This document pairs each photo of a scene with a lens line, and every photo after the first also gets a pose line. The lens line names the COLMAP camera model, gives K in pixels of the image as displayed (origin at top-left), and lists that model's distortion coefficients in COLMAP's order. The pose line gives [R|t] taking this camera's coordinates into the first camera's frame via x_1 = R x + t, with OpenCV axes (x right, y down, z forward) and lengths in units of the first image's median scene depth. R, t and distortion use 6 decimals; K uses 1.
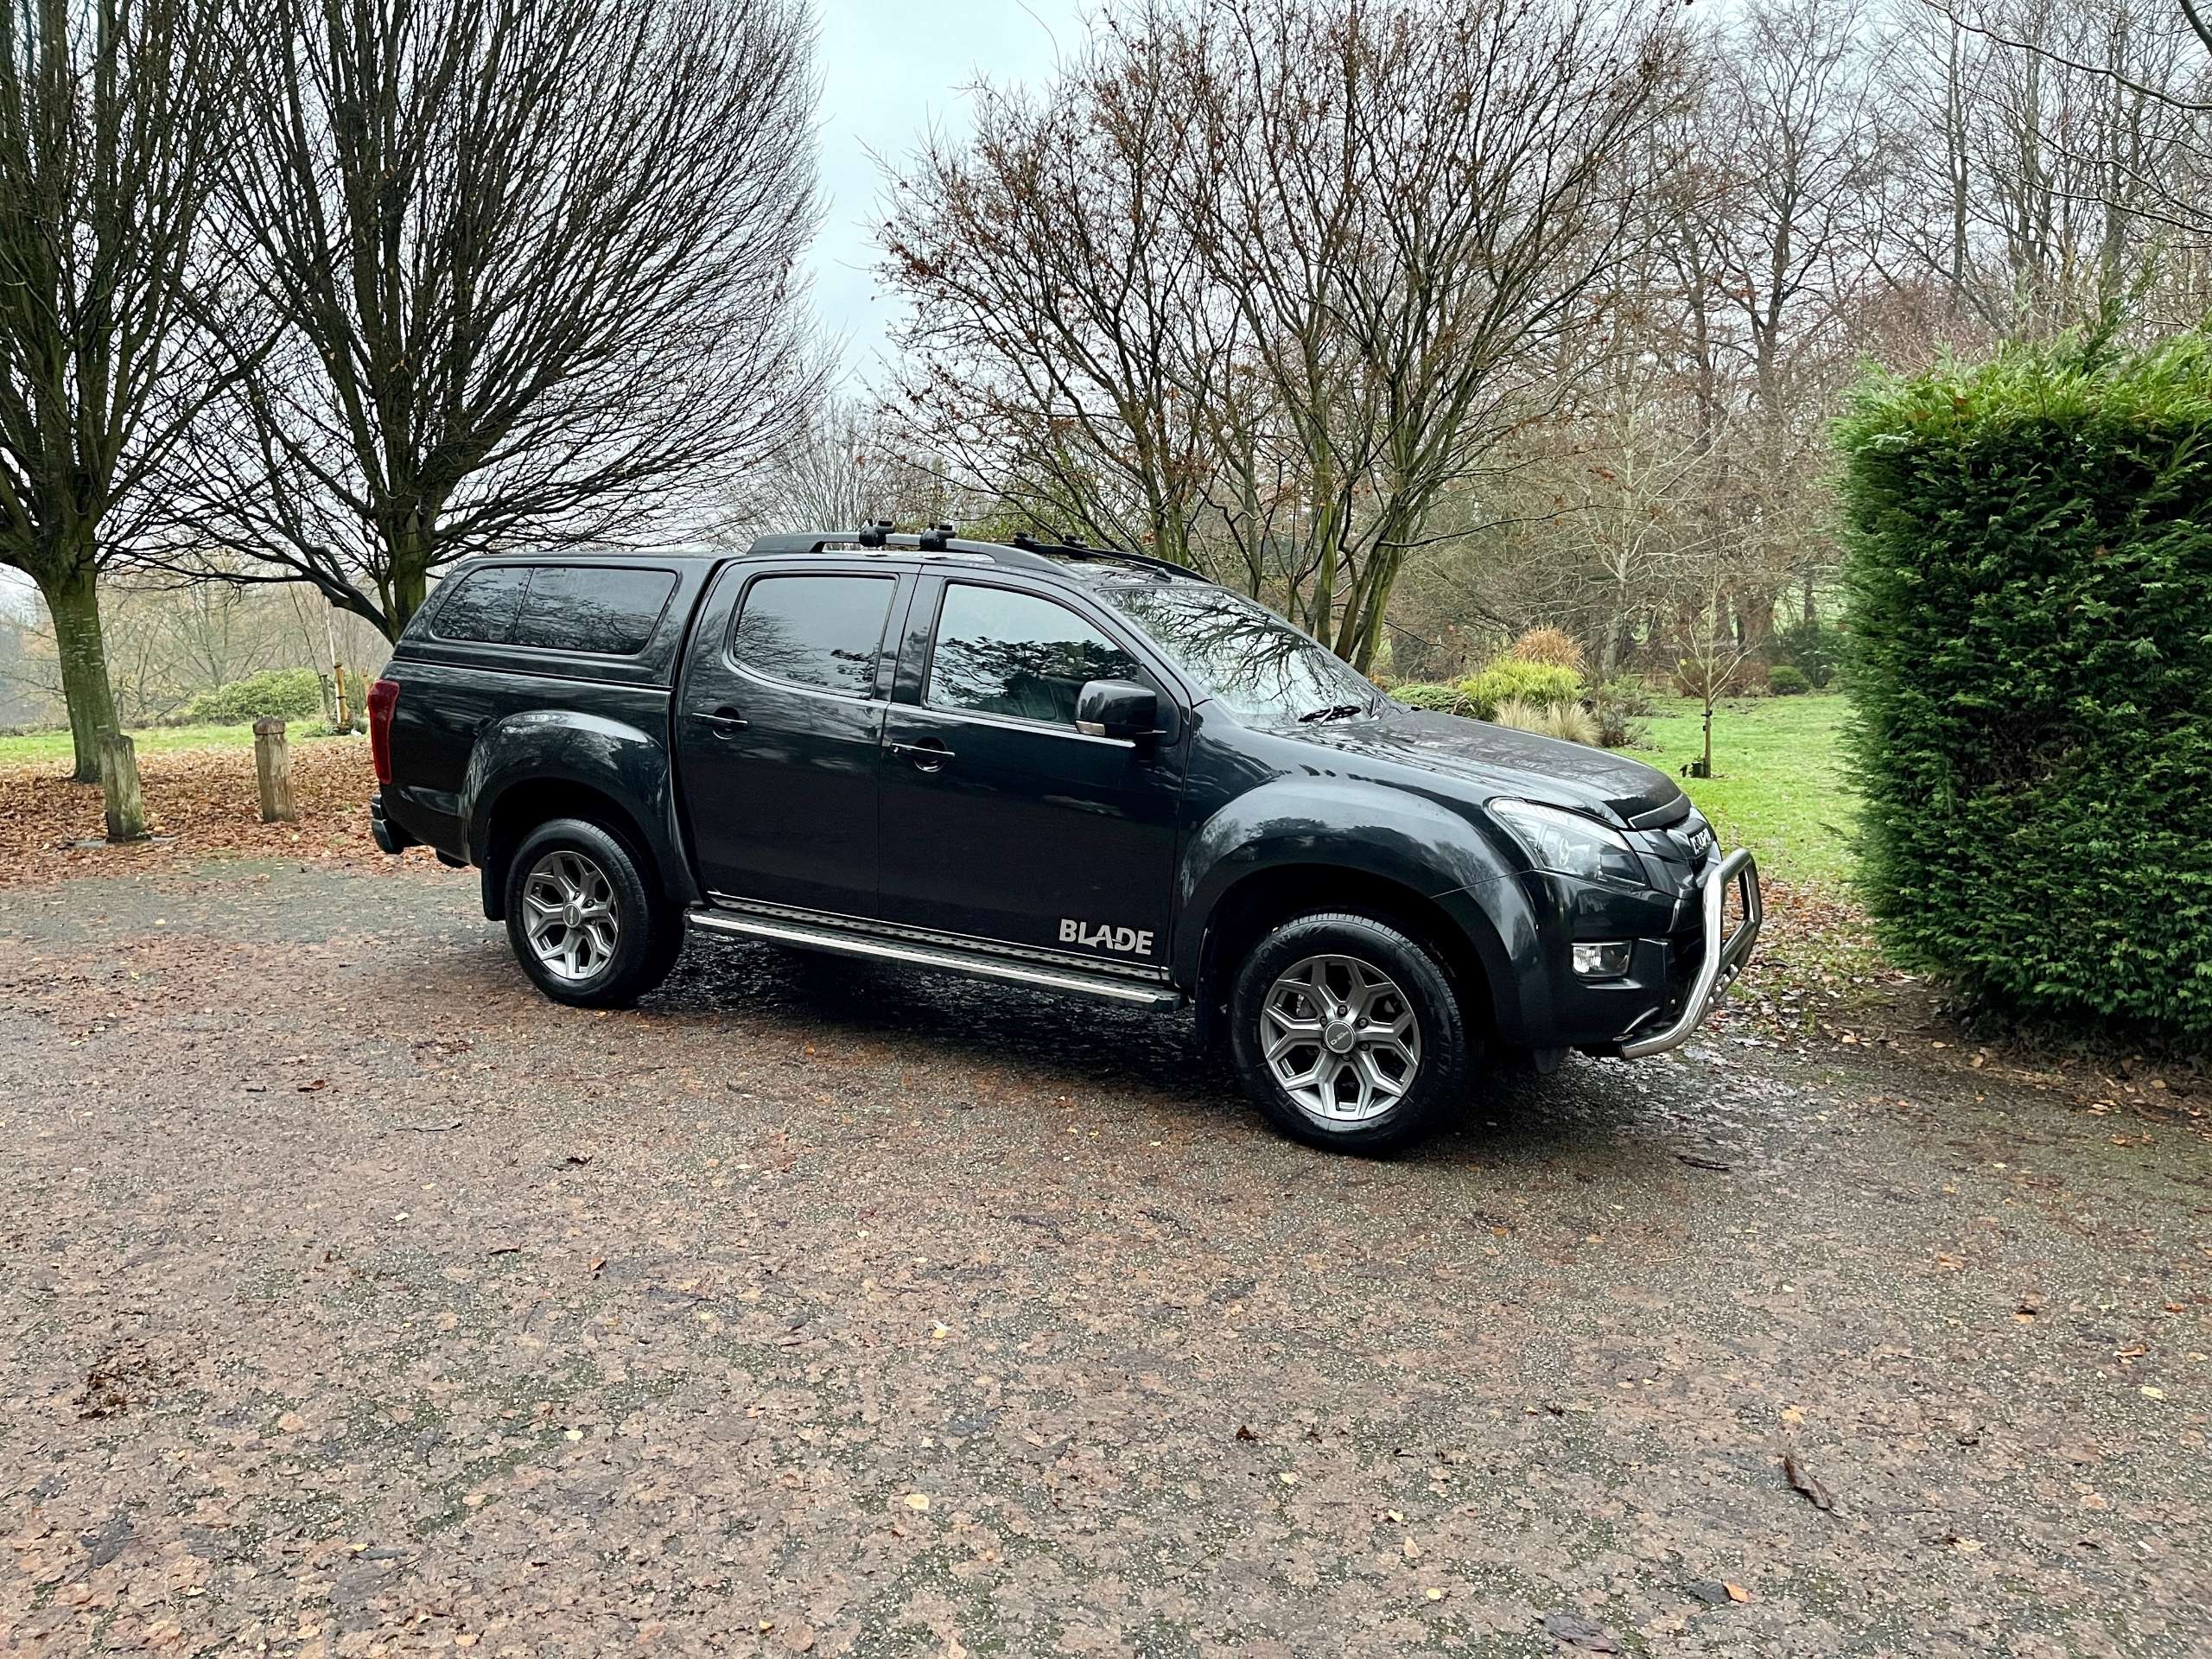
lens RADIAL K [[1680.7, 0, 1110.8], [0, 1680.7, 825.8], [0, 0, 1]] dist [0.096144, -0.129864]
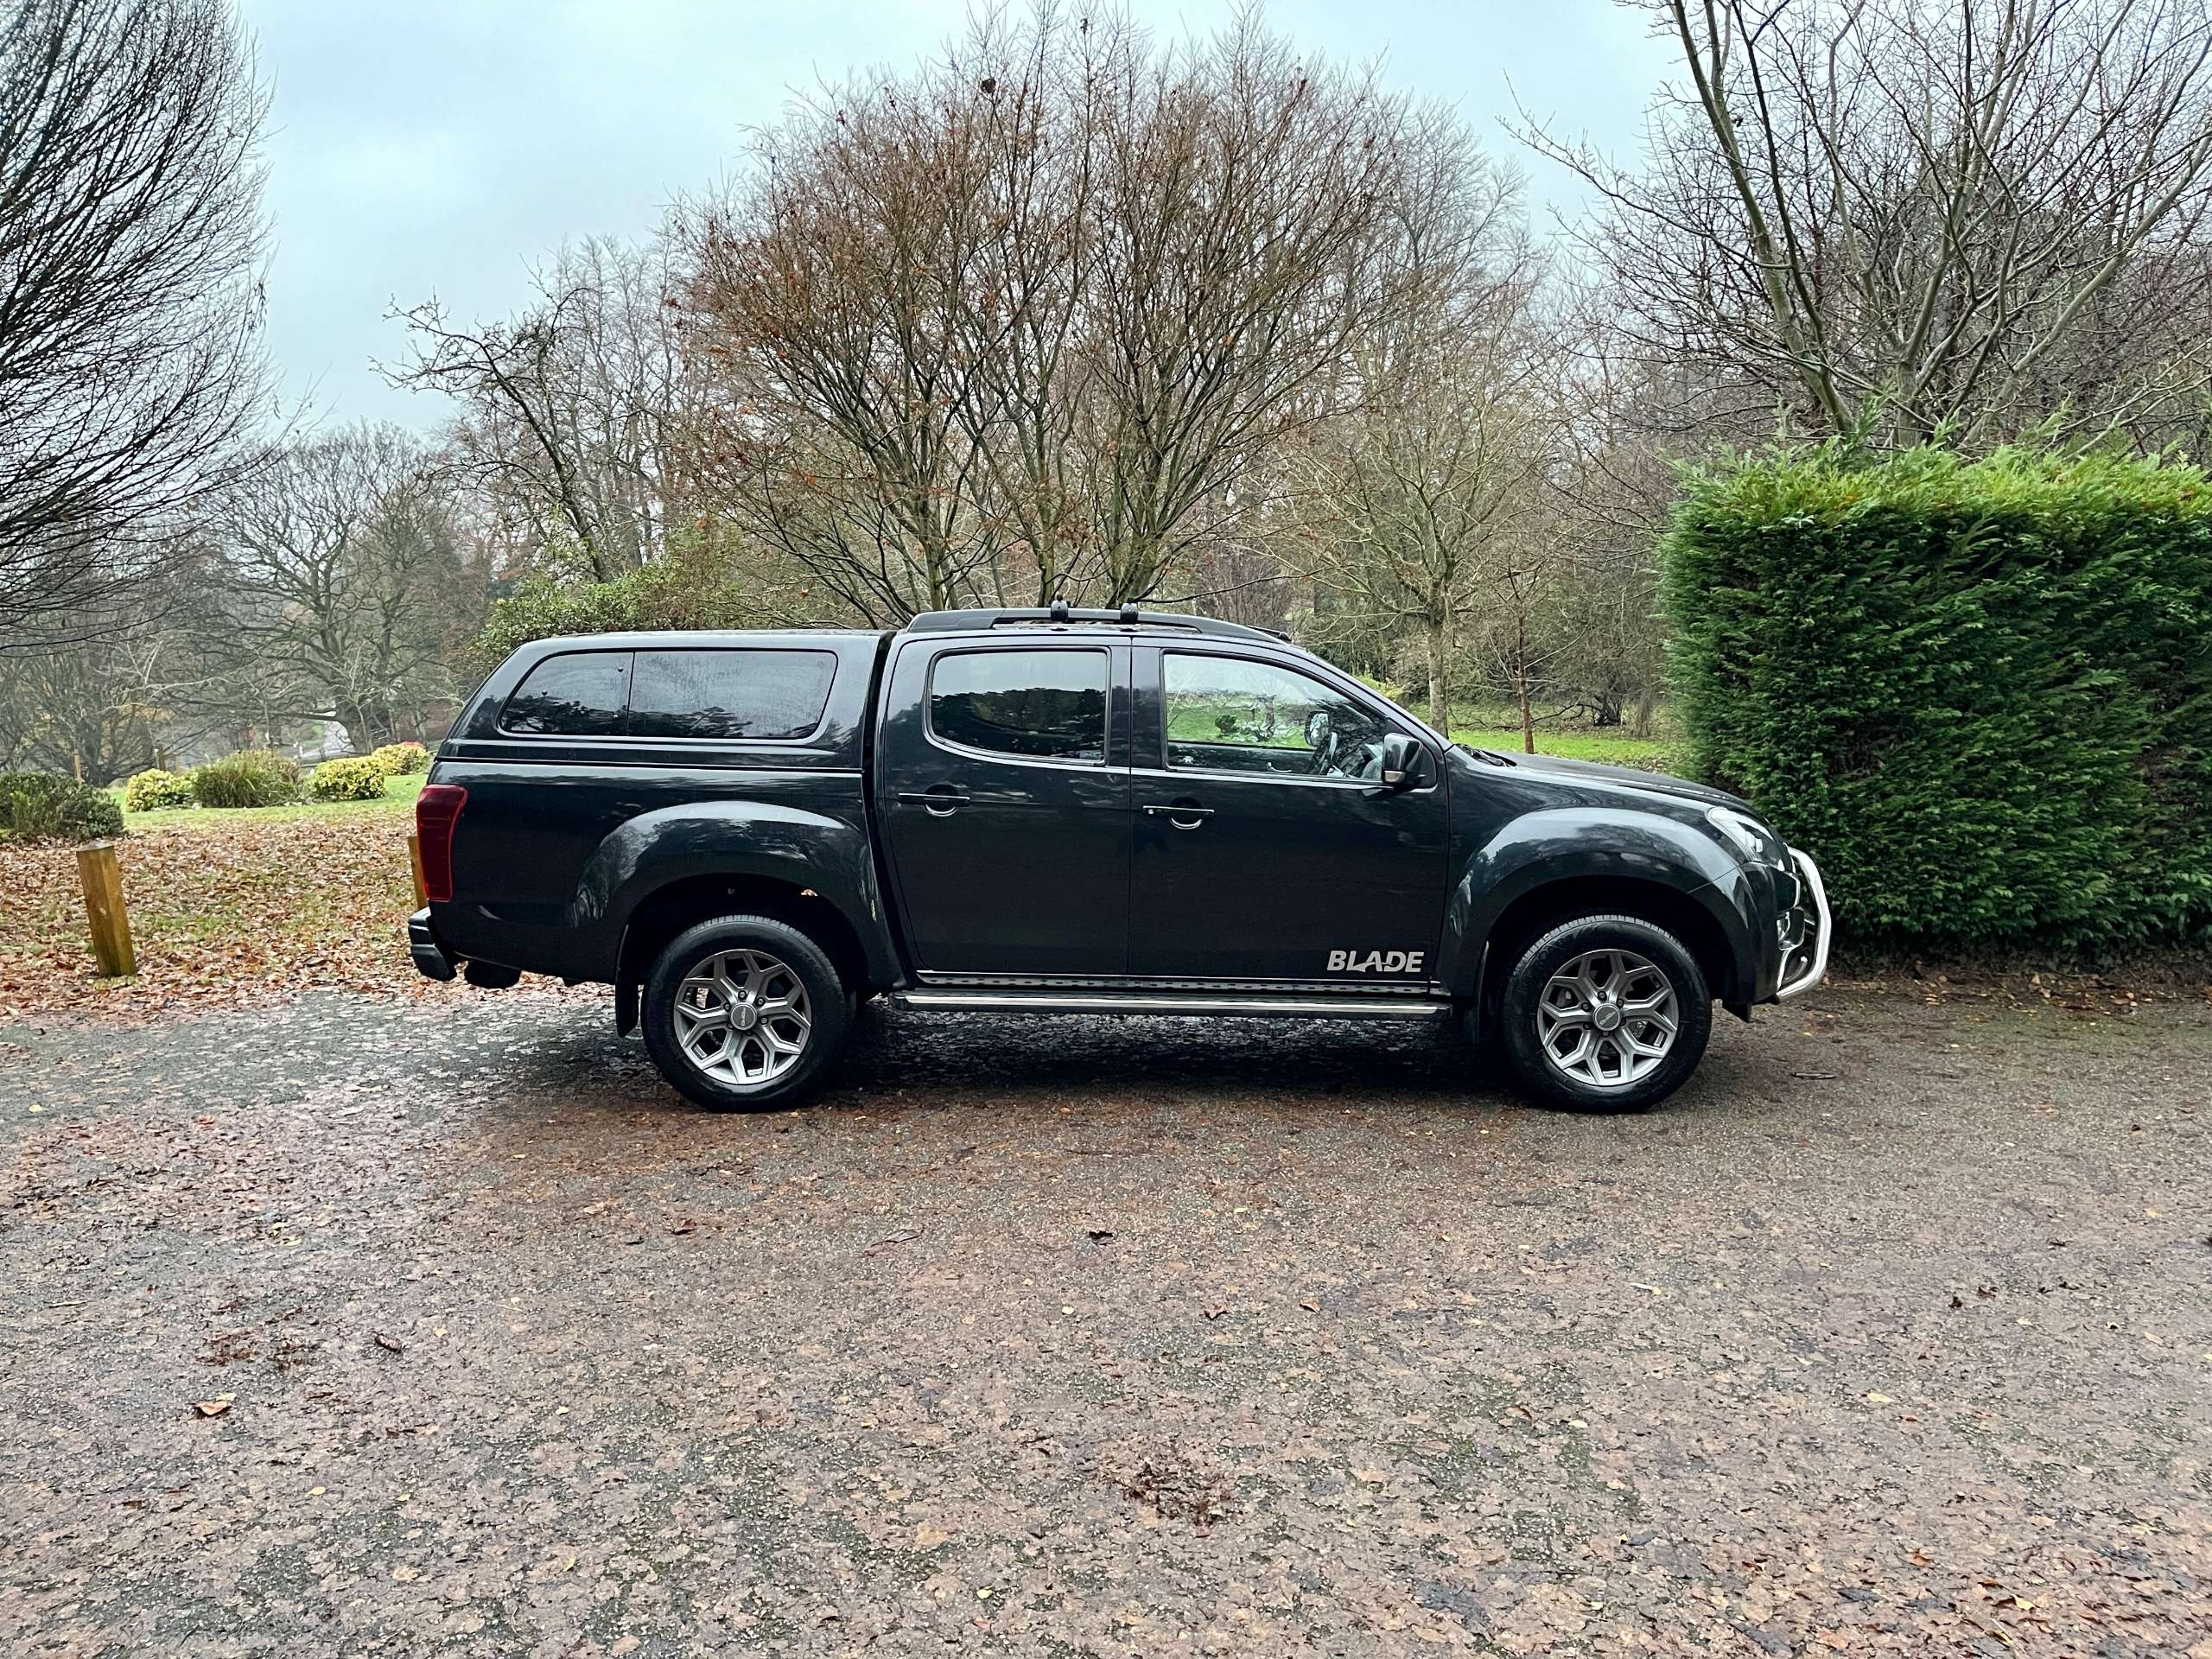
lens RADIAL K [[1655.1, 0, 1112.4], [0, 1655.1, 805.0], [0, 0, 1]] dist [0.103506, -0.130173]
pose [[0.883916, -0.079715, 0.460801, -0.629126], [0.092125, 0.995737, -0.004463, -0.047033], [-0.458482, 0.046396, 0.887492, 0.084838]]
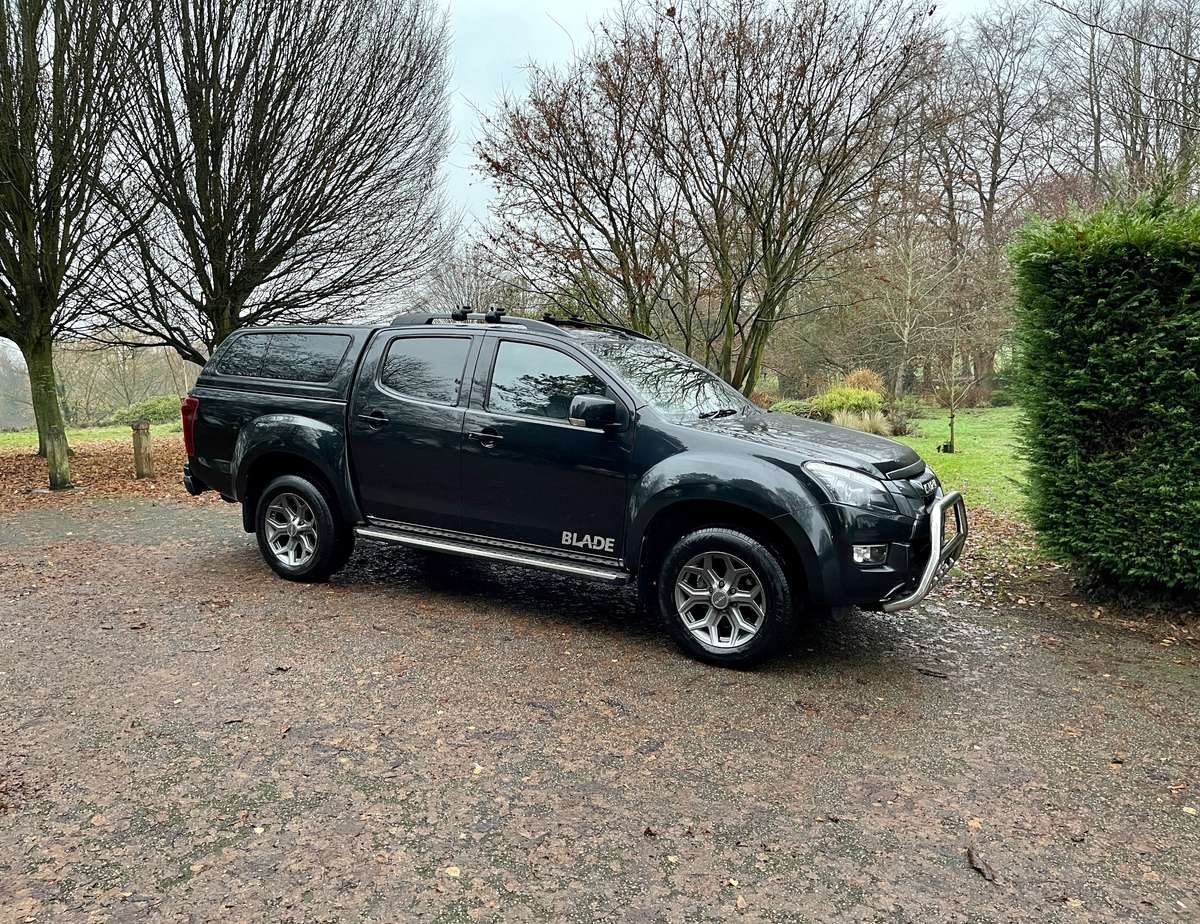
lens RADIAL K [[936.7, 0, 600.0], [0, 936.7, 462.0], [0, 0, 1]] dist [0.099472, -0.136232]
pose [[0.999680, -0.001452, -0.025254, 0.032531], [0.000930, 0.999786, -0.020660, 0.003413], [0.025279, 0.020630, 0.999468, 0.023466]]
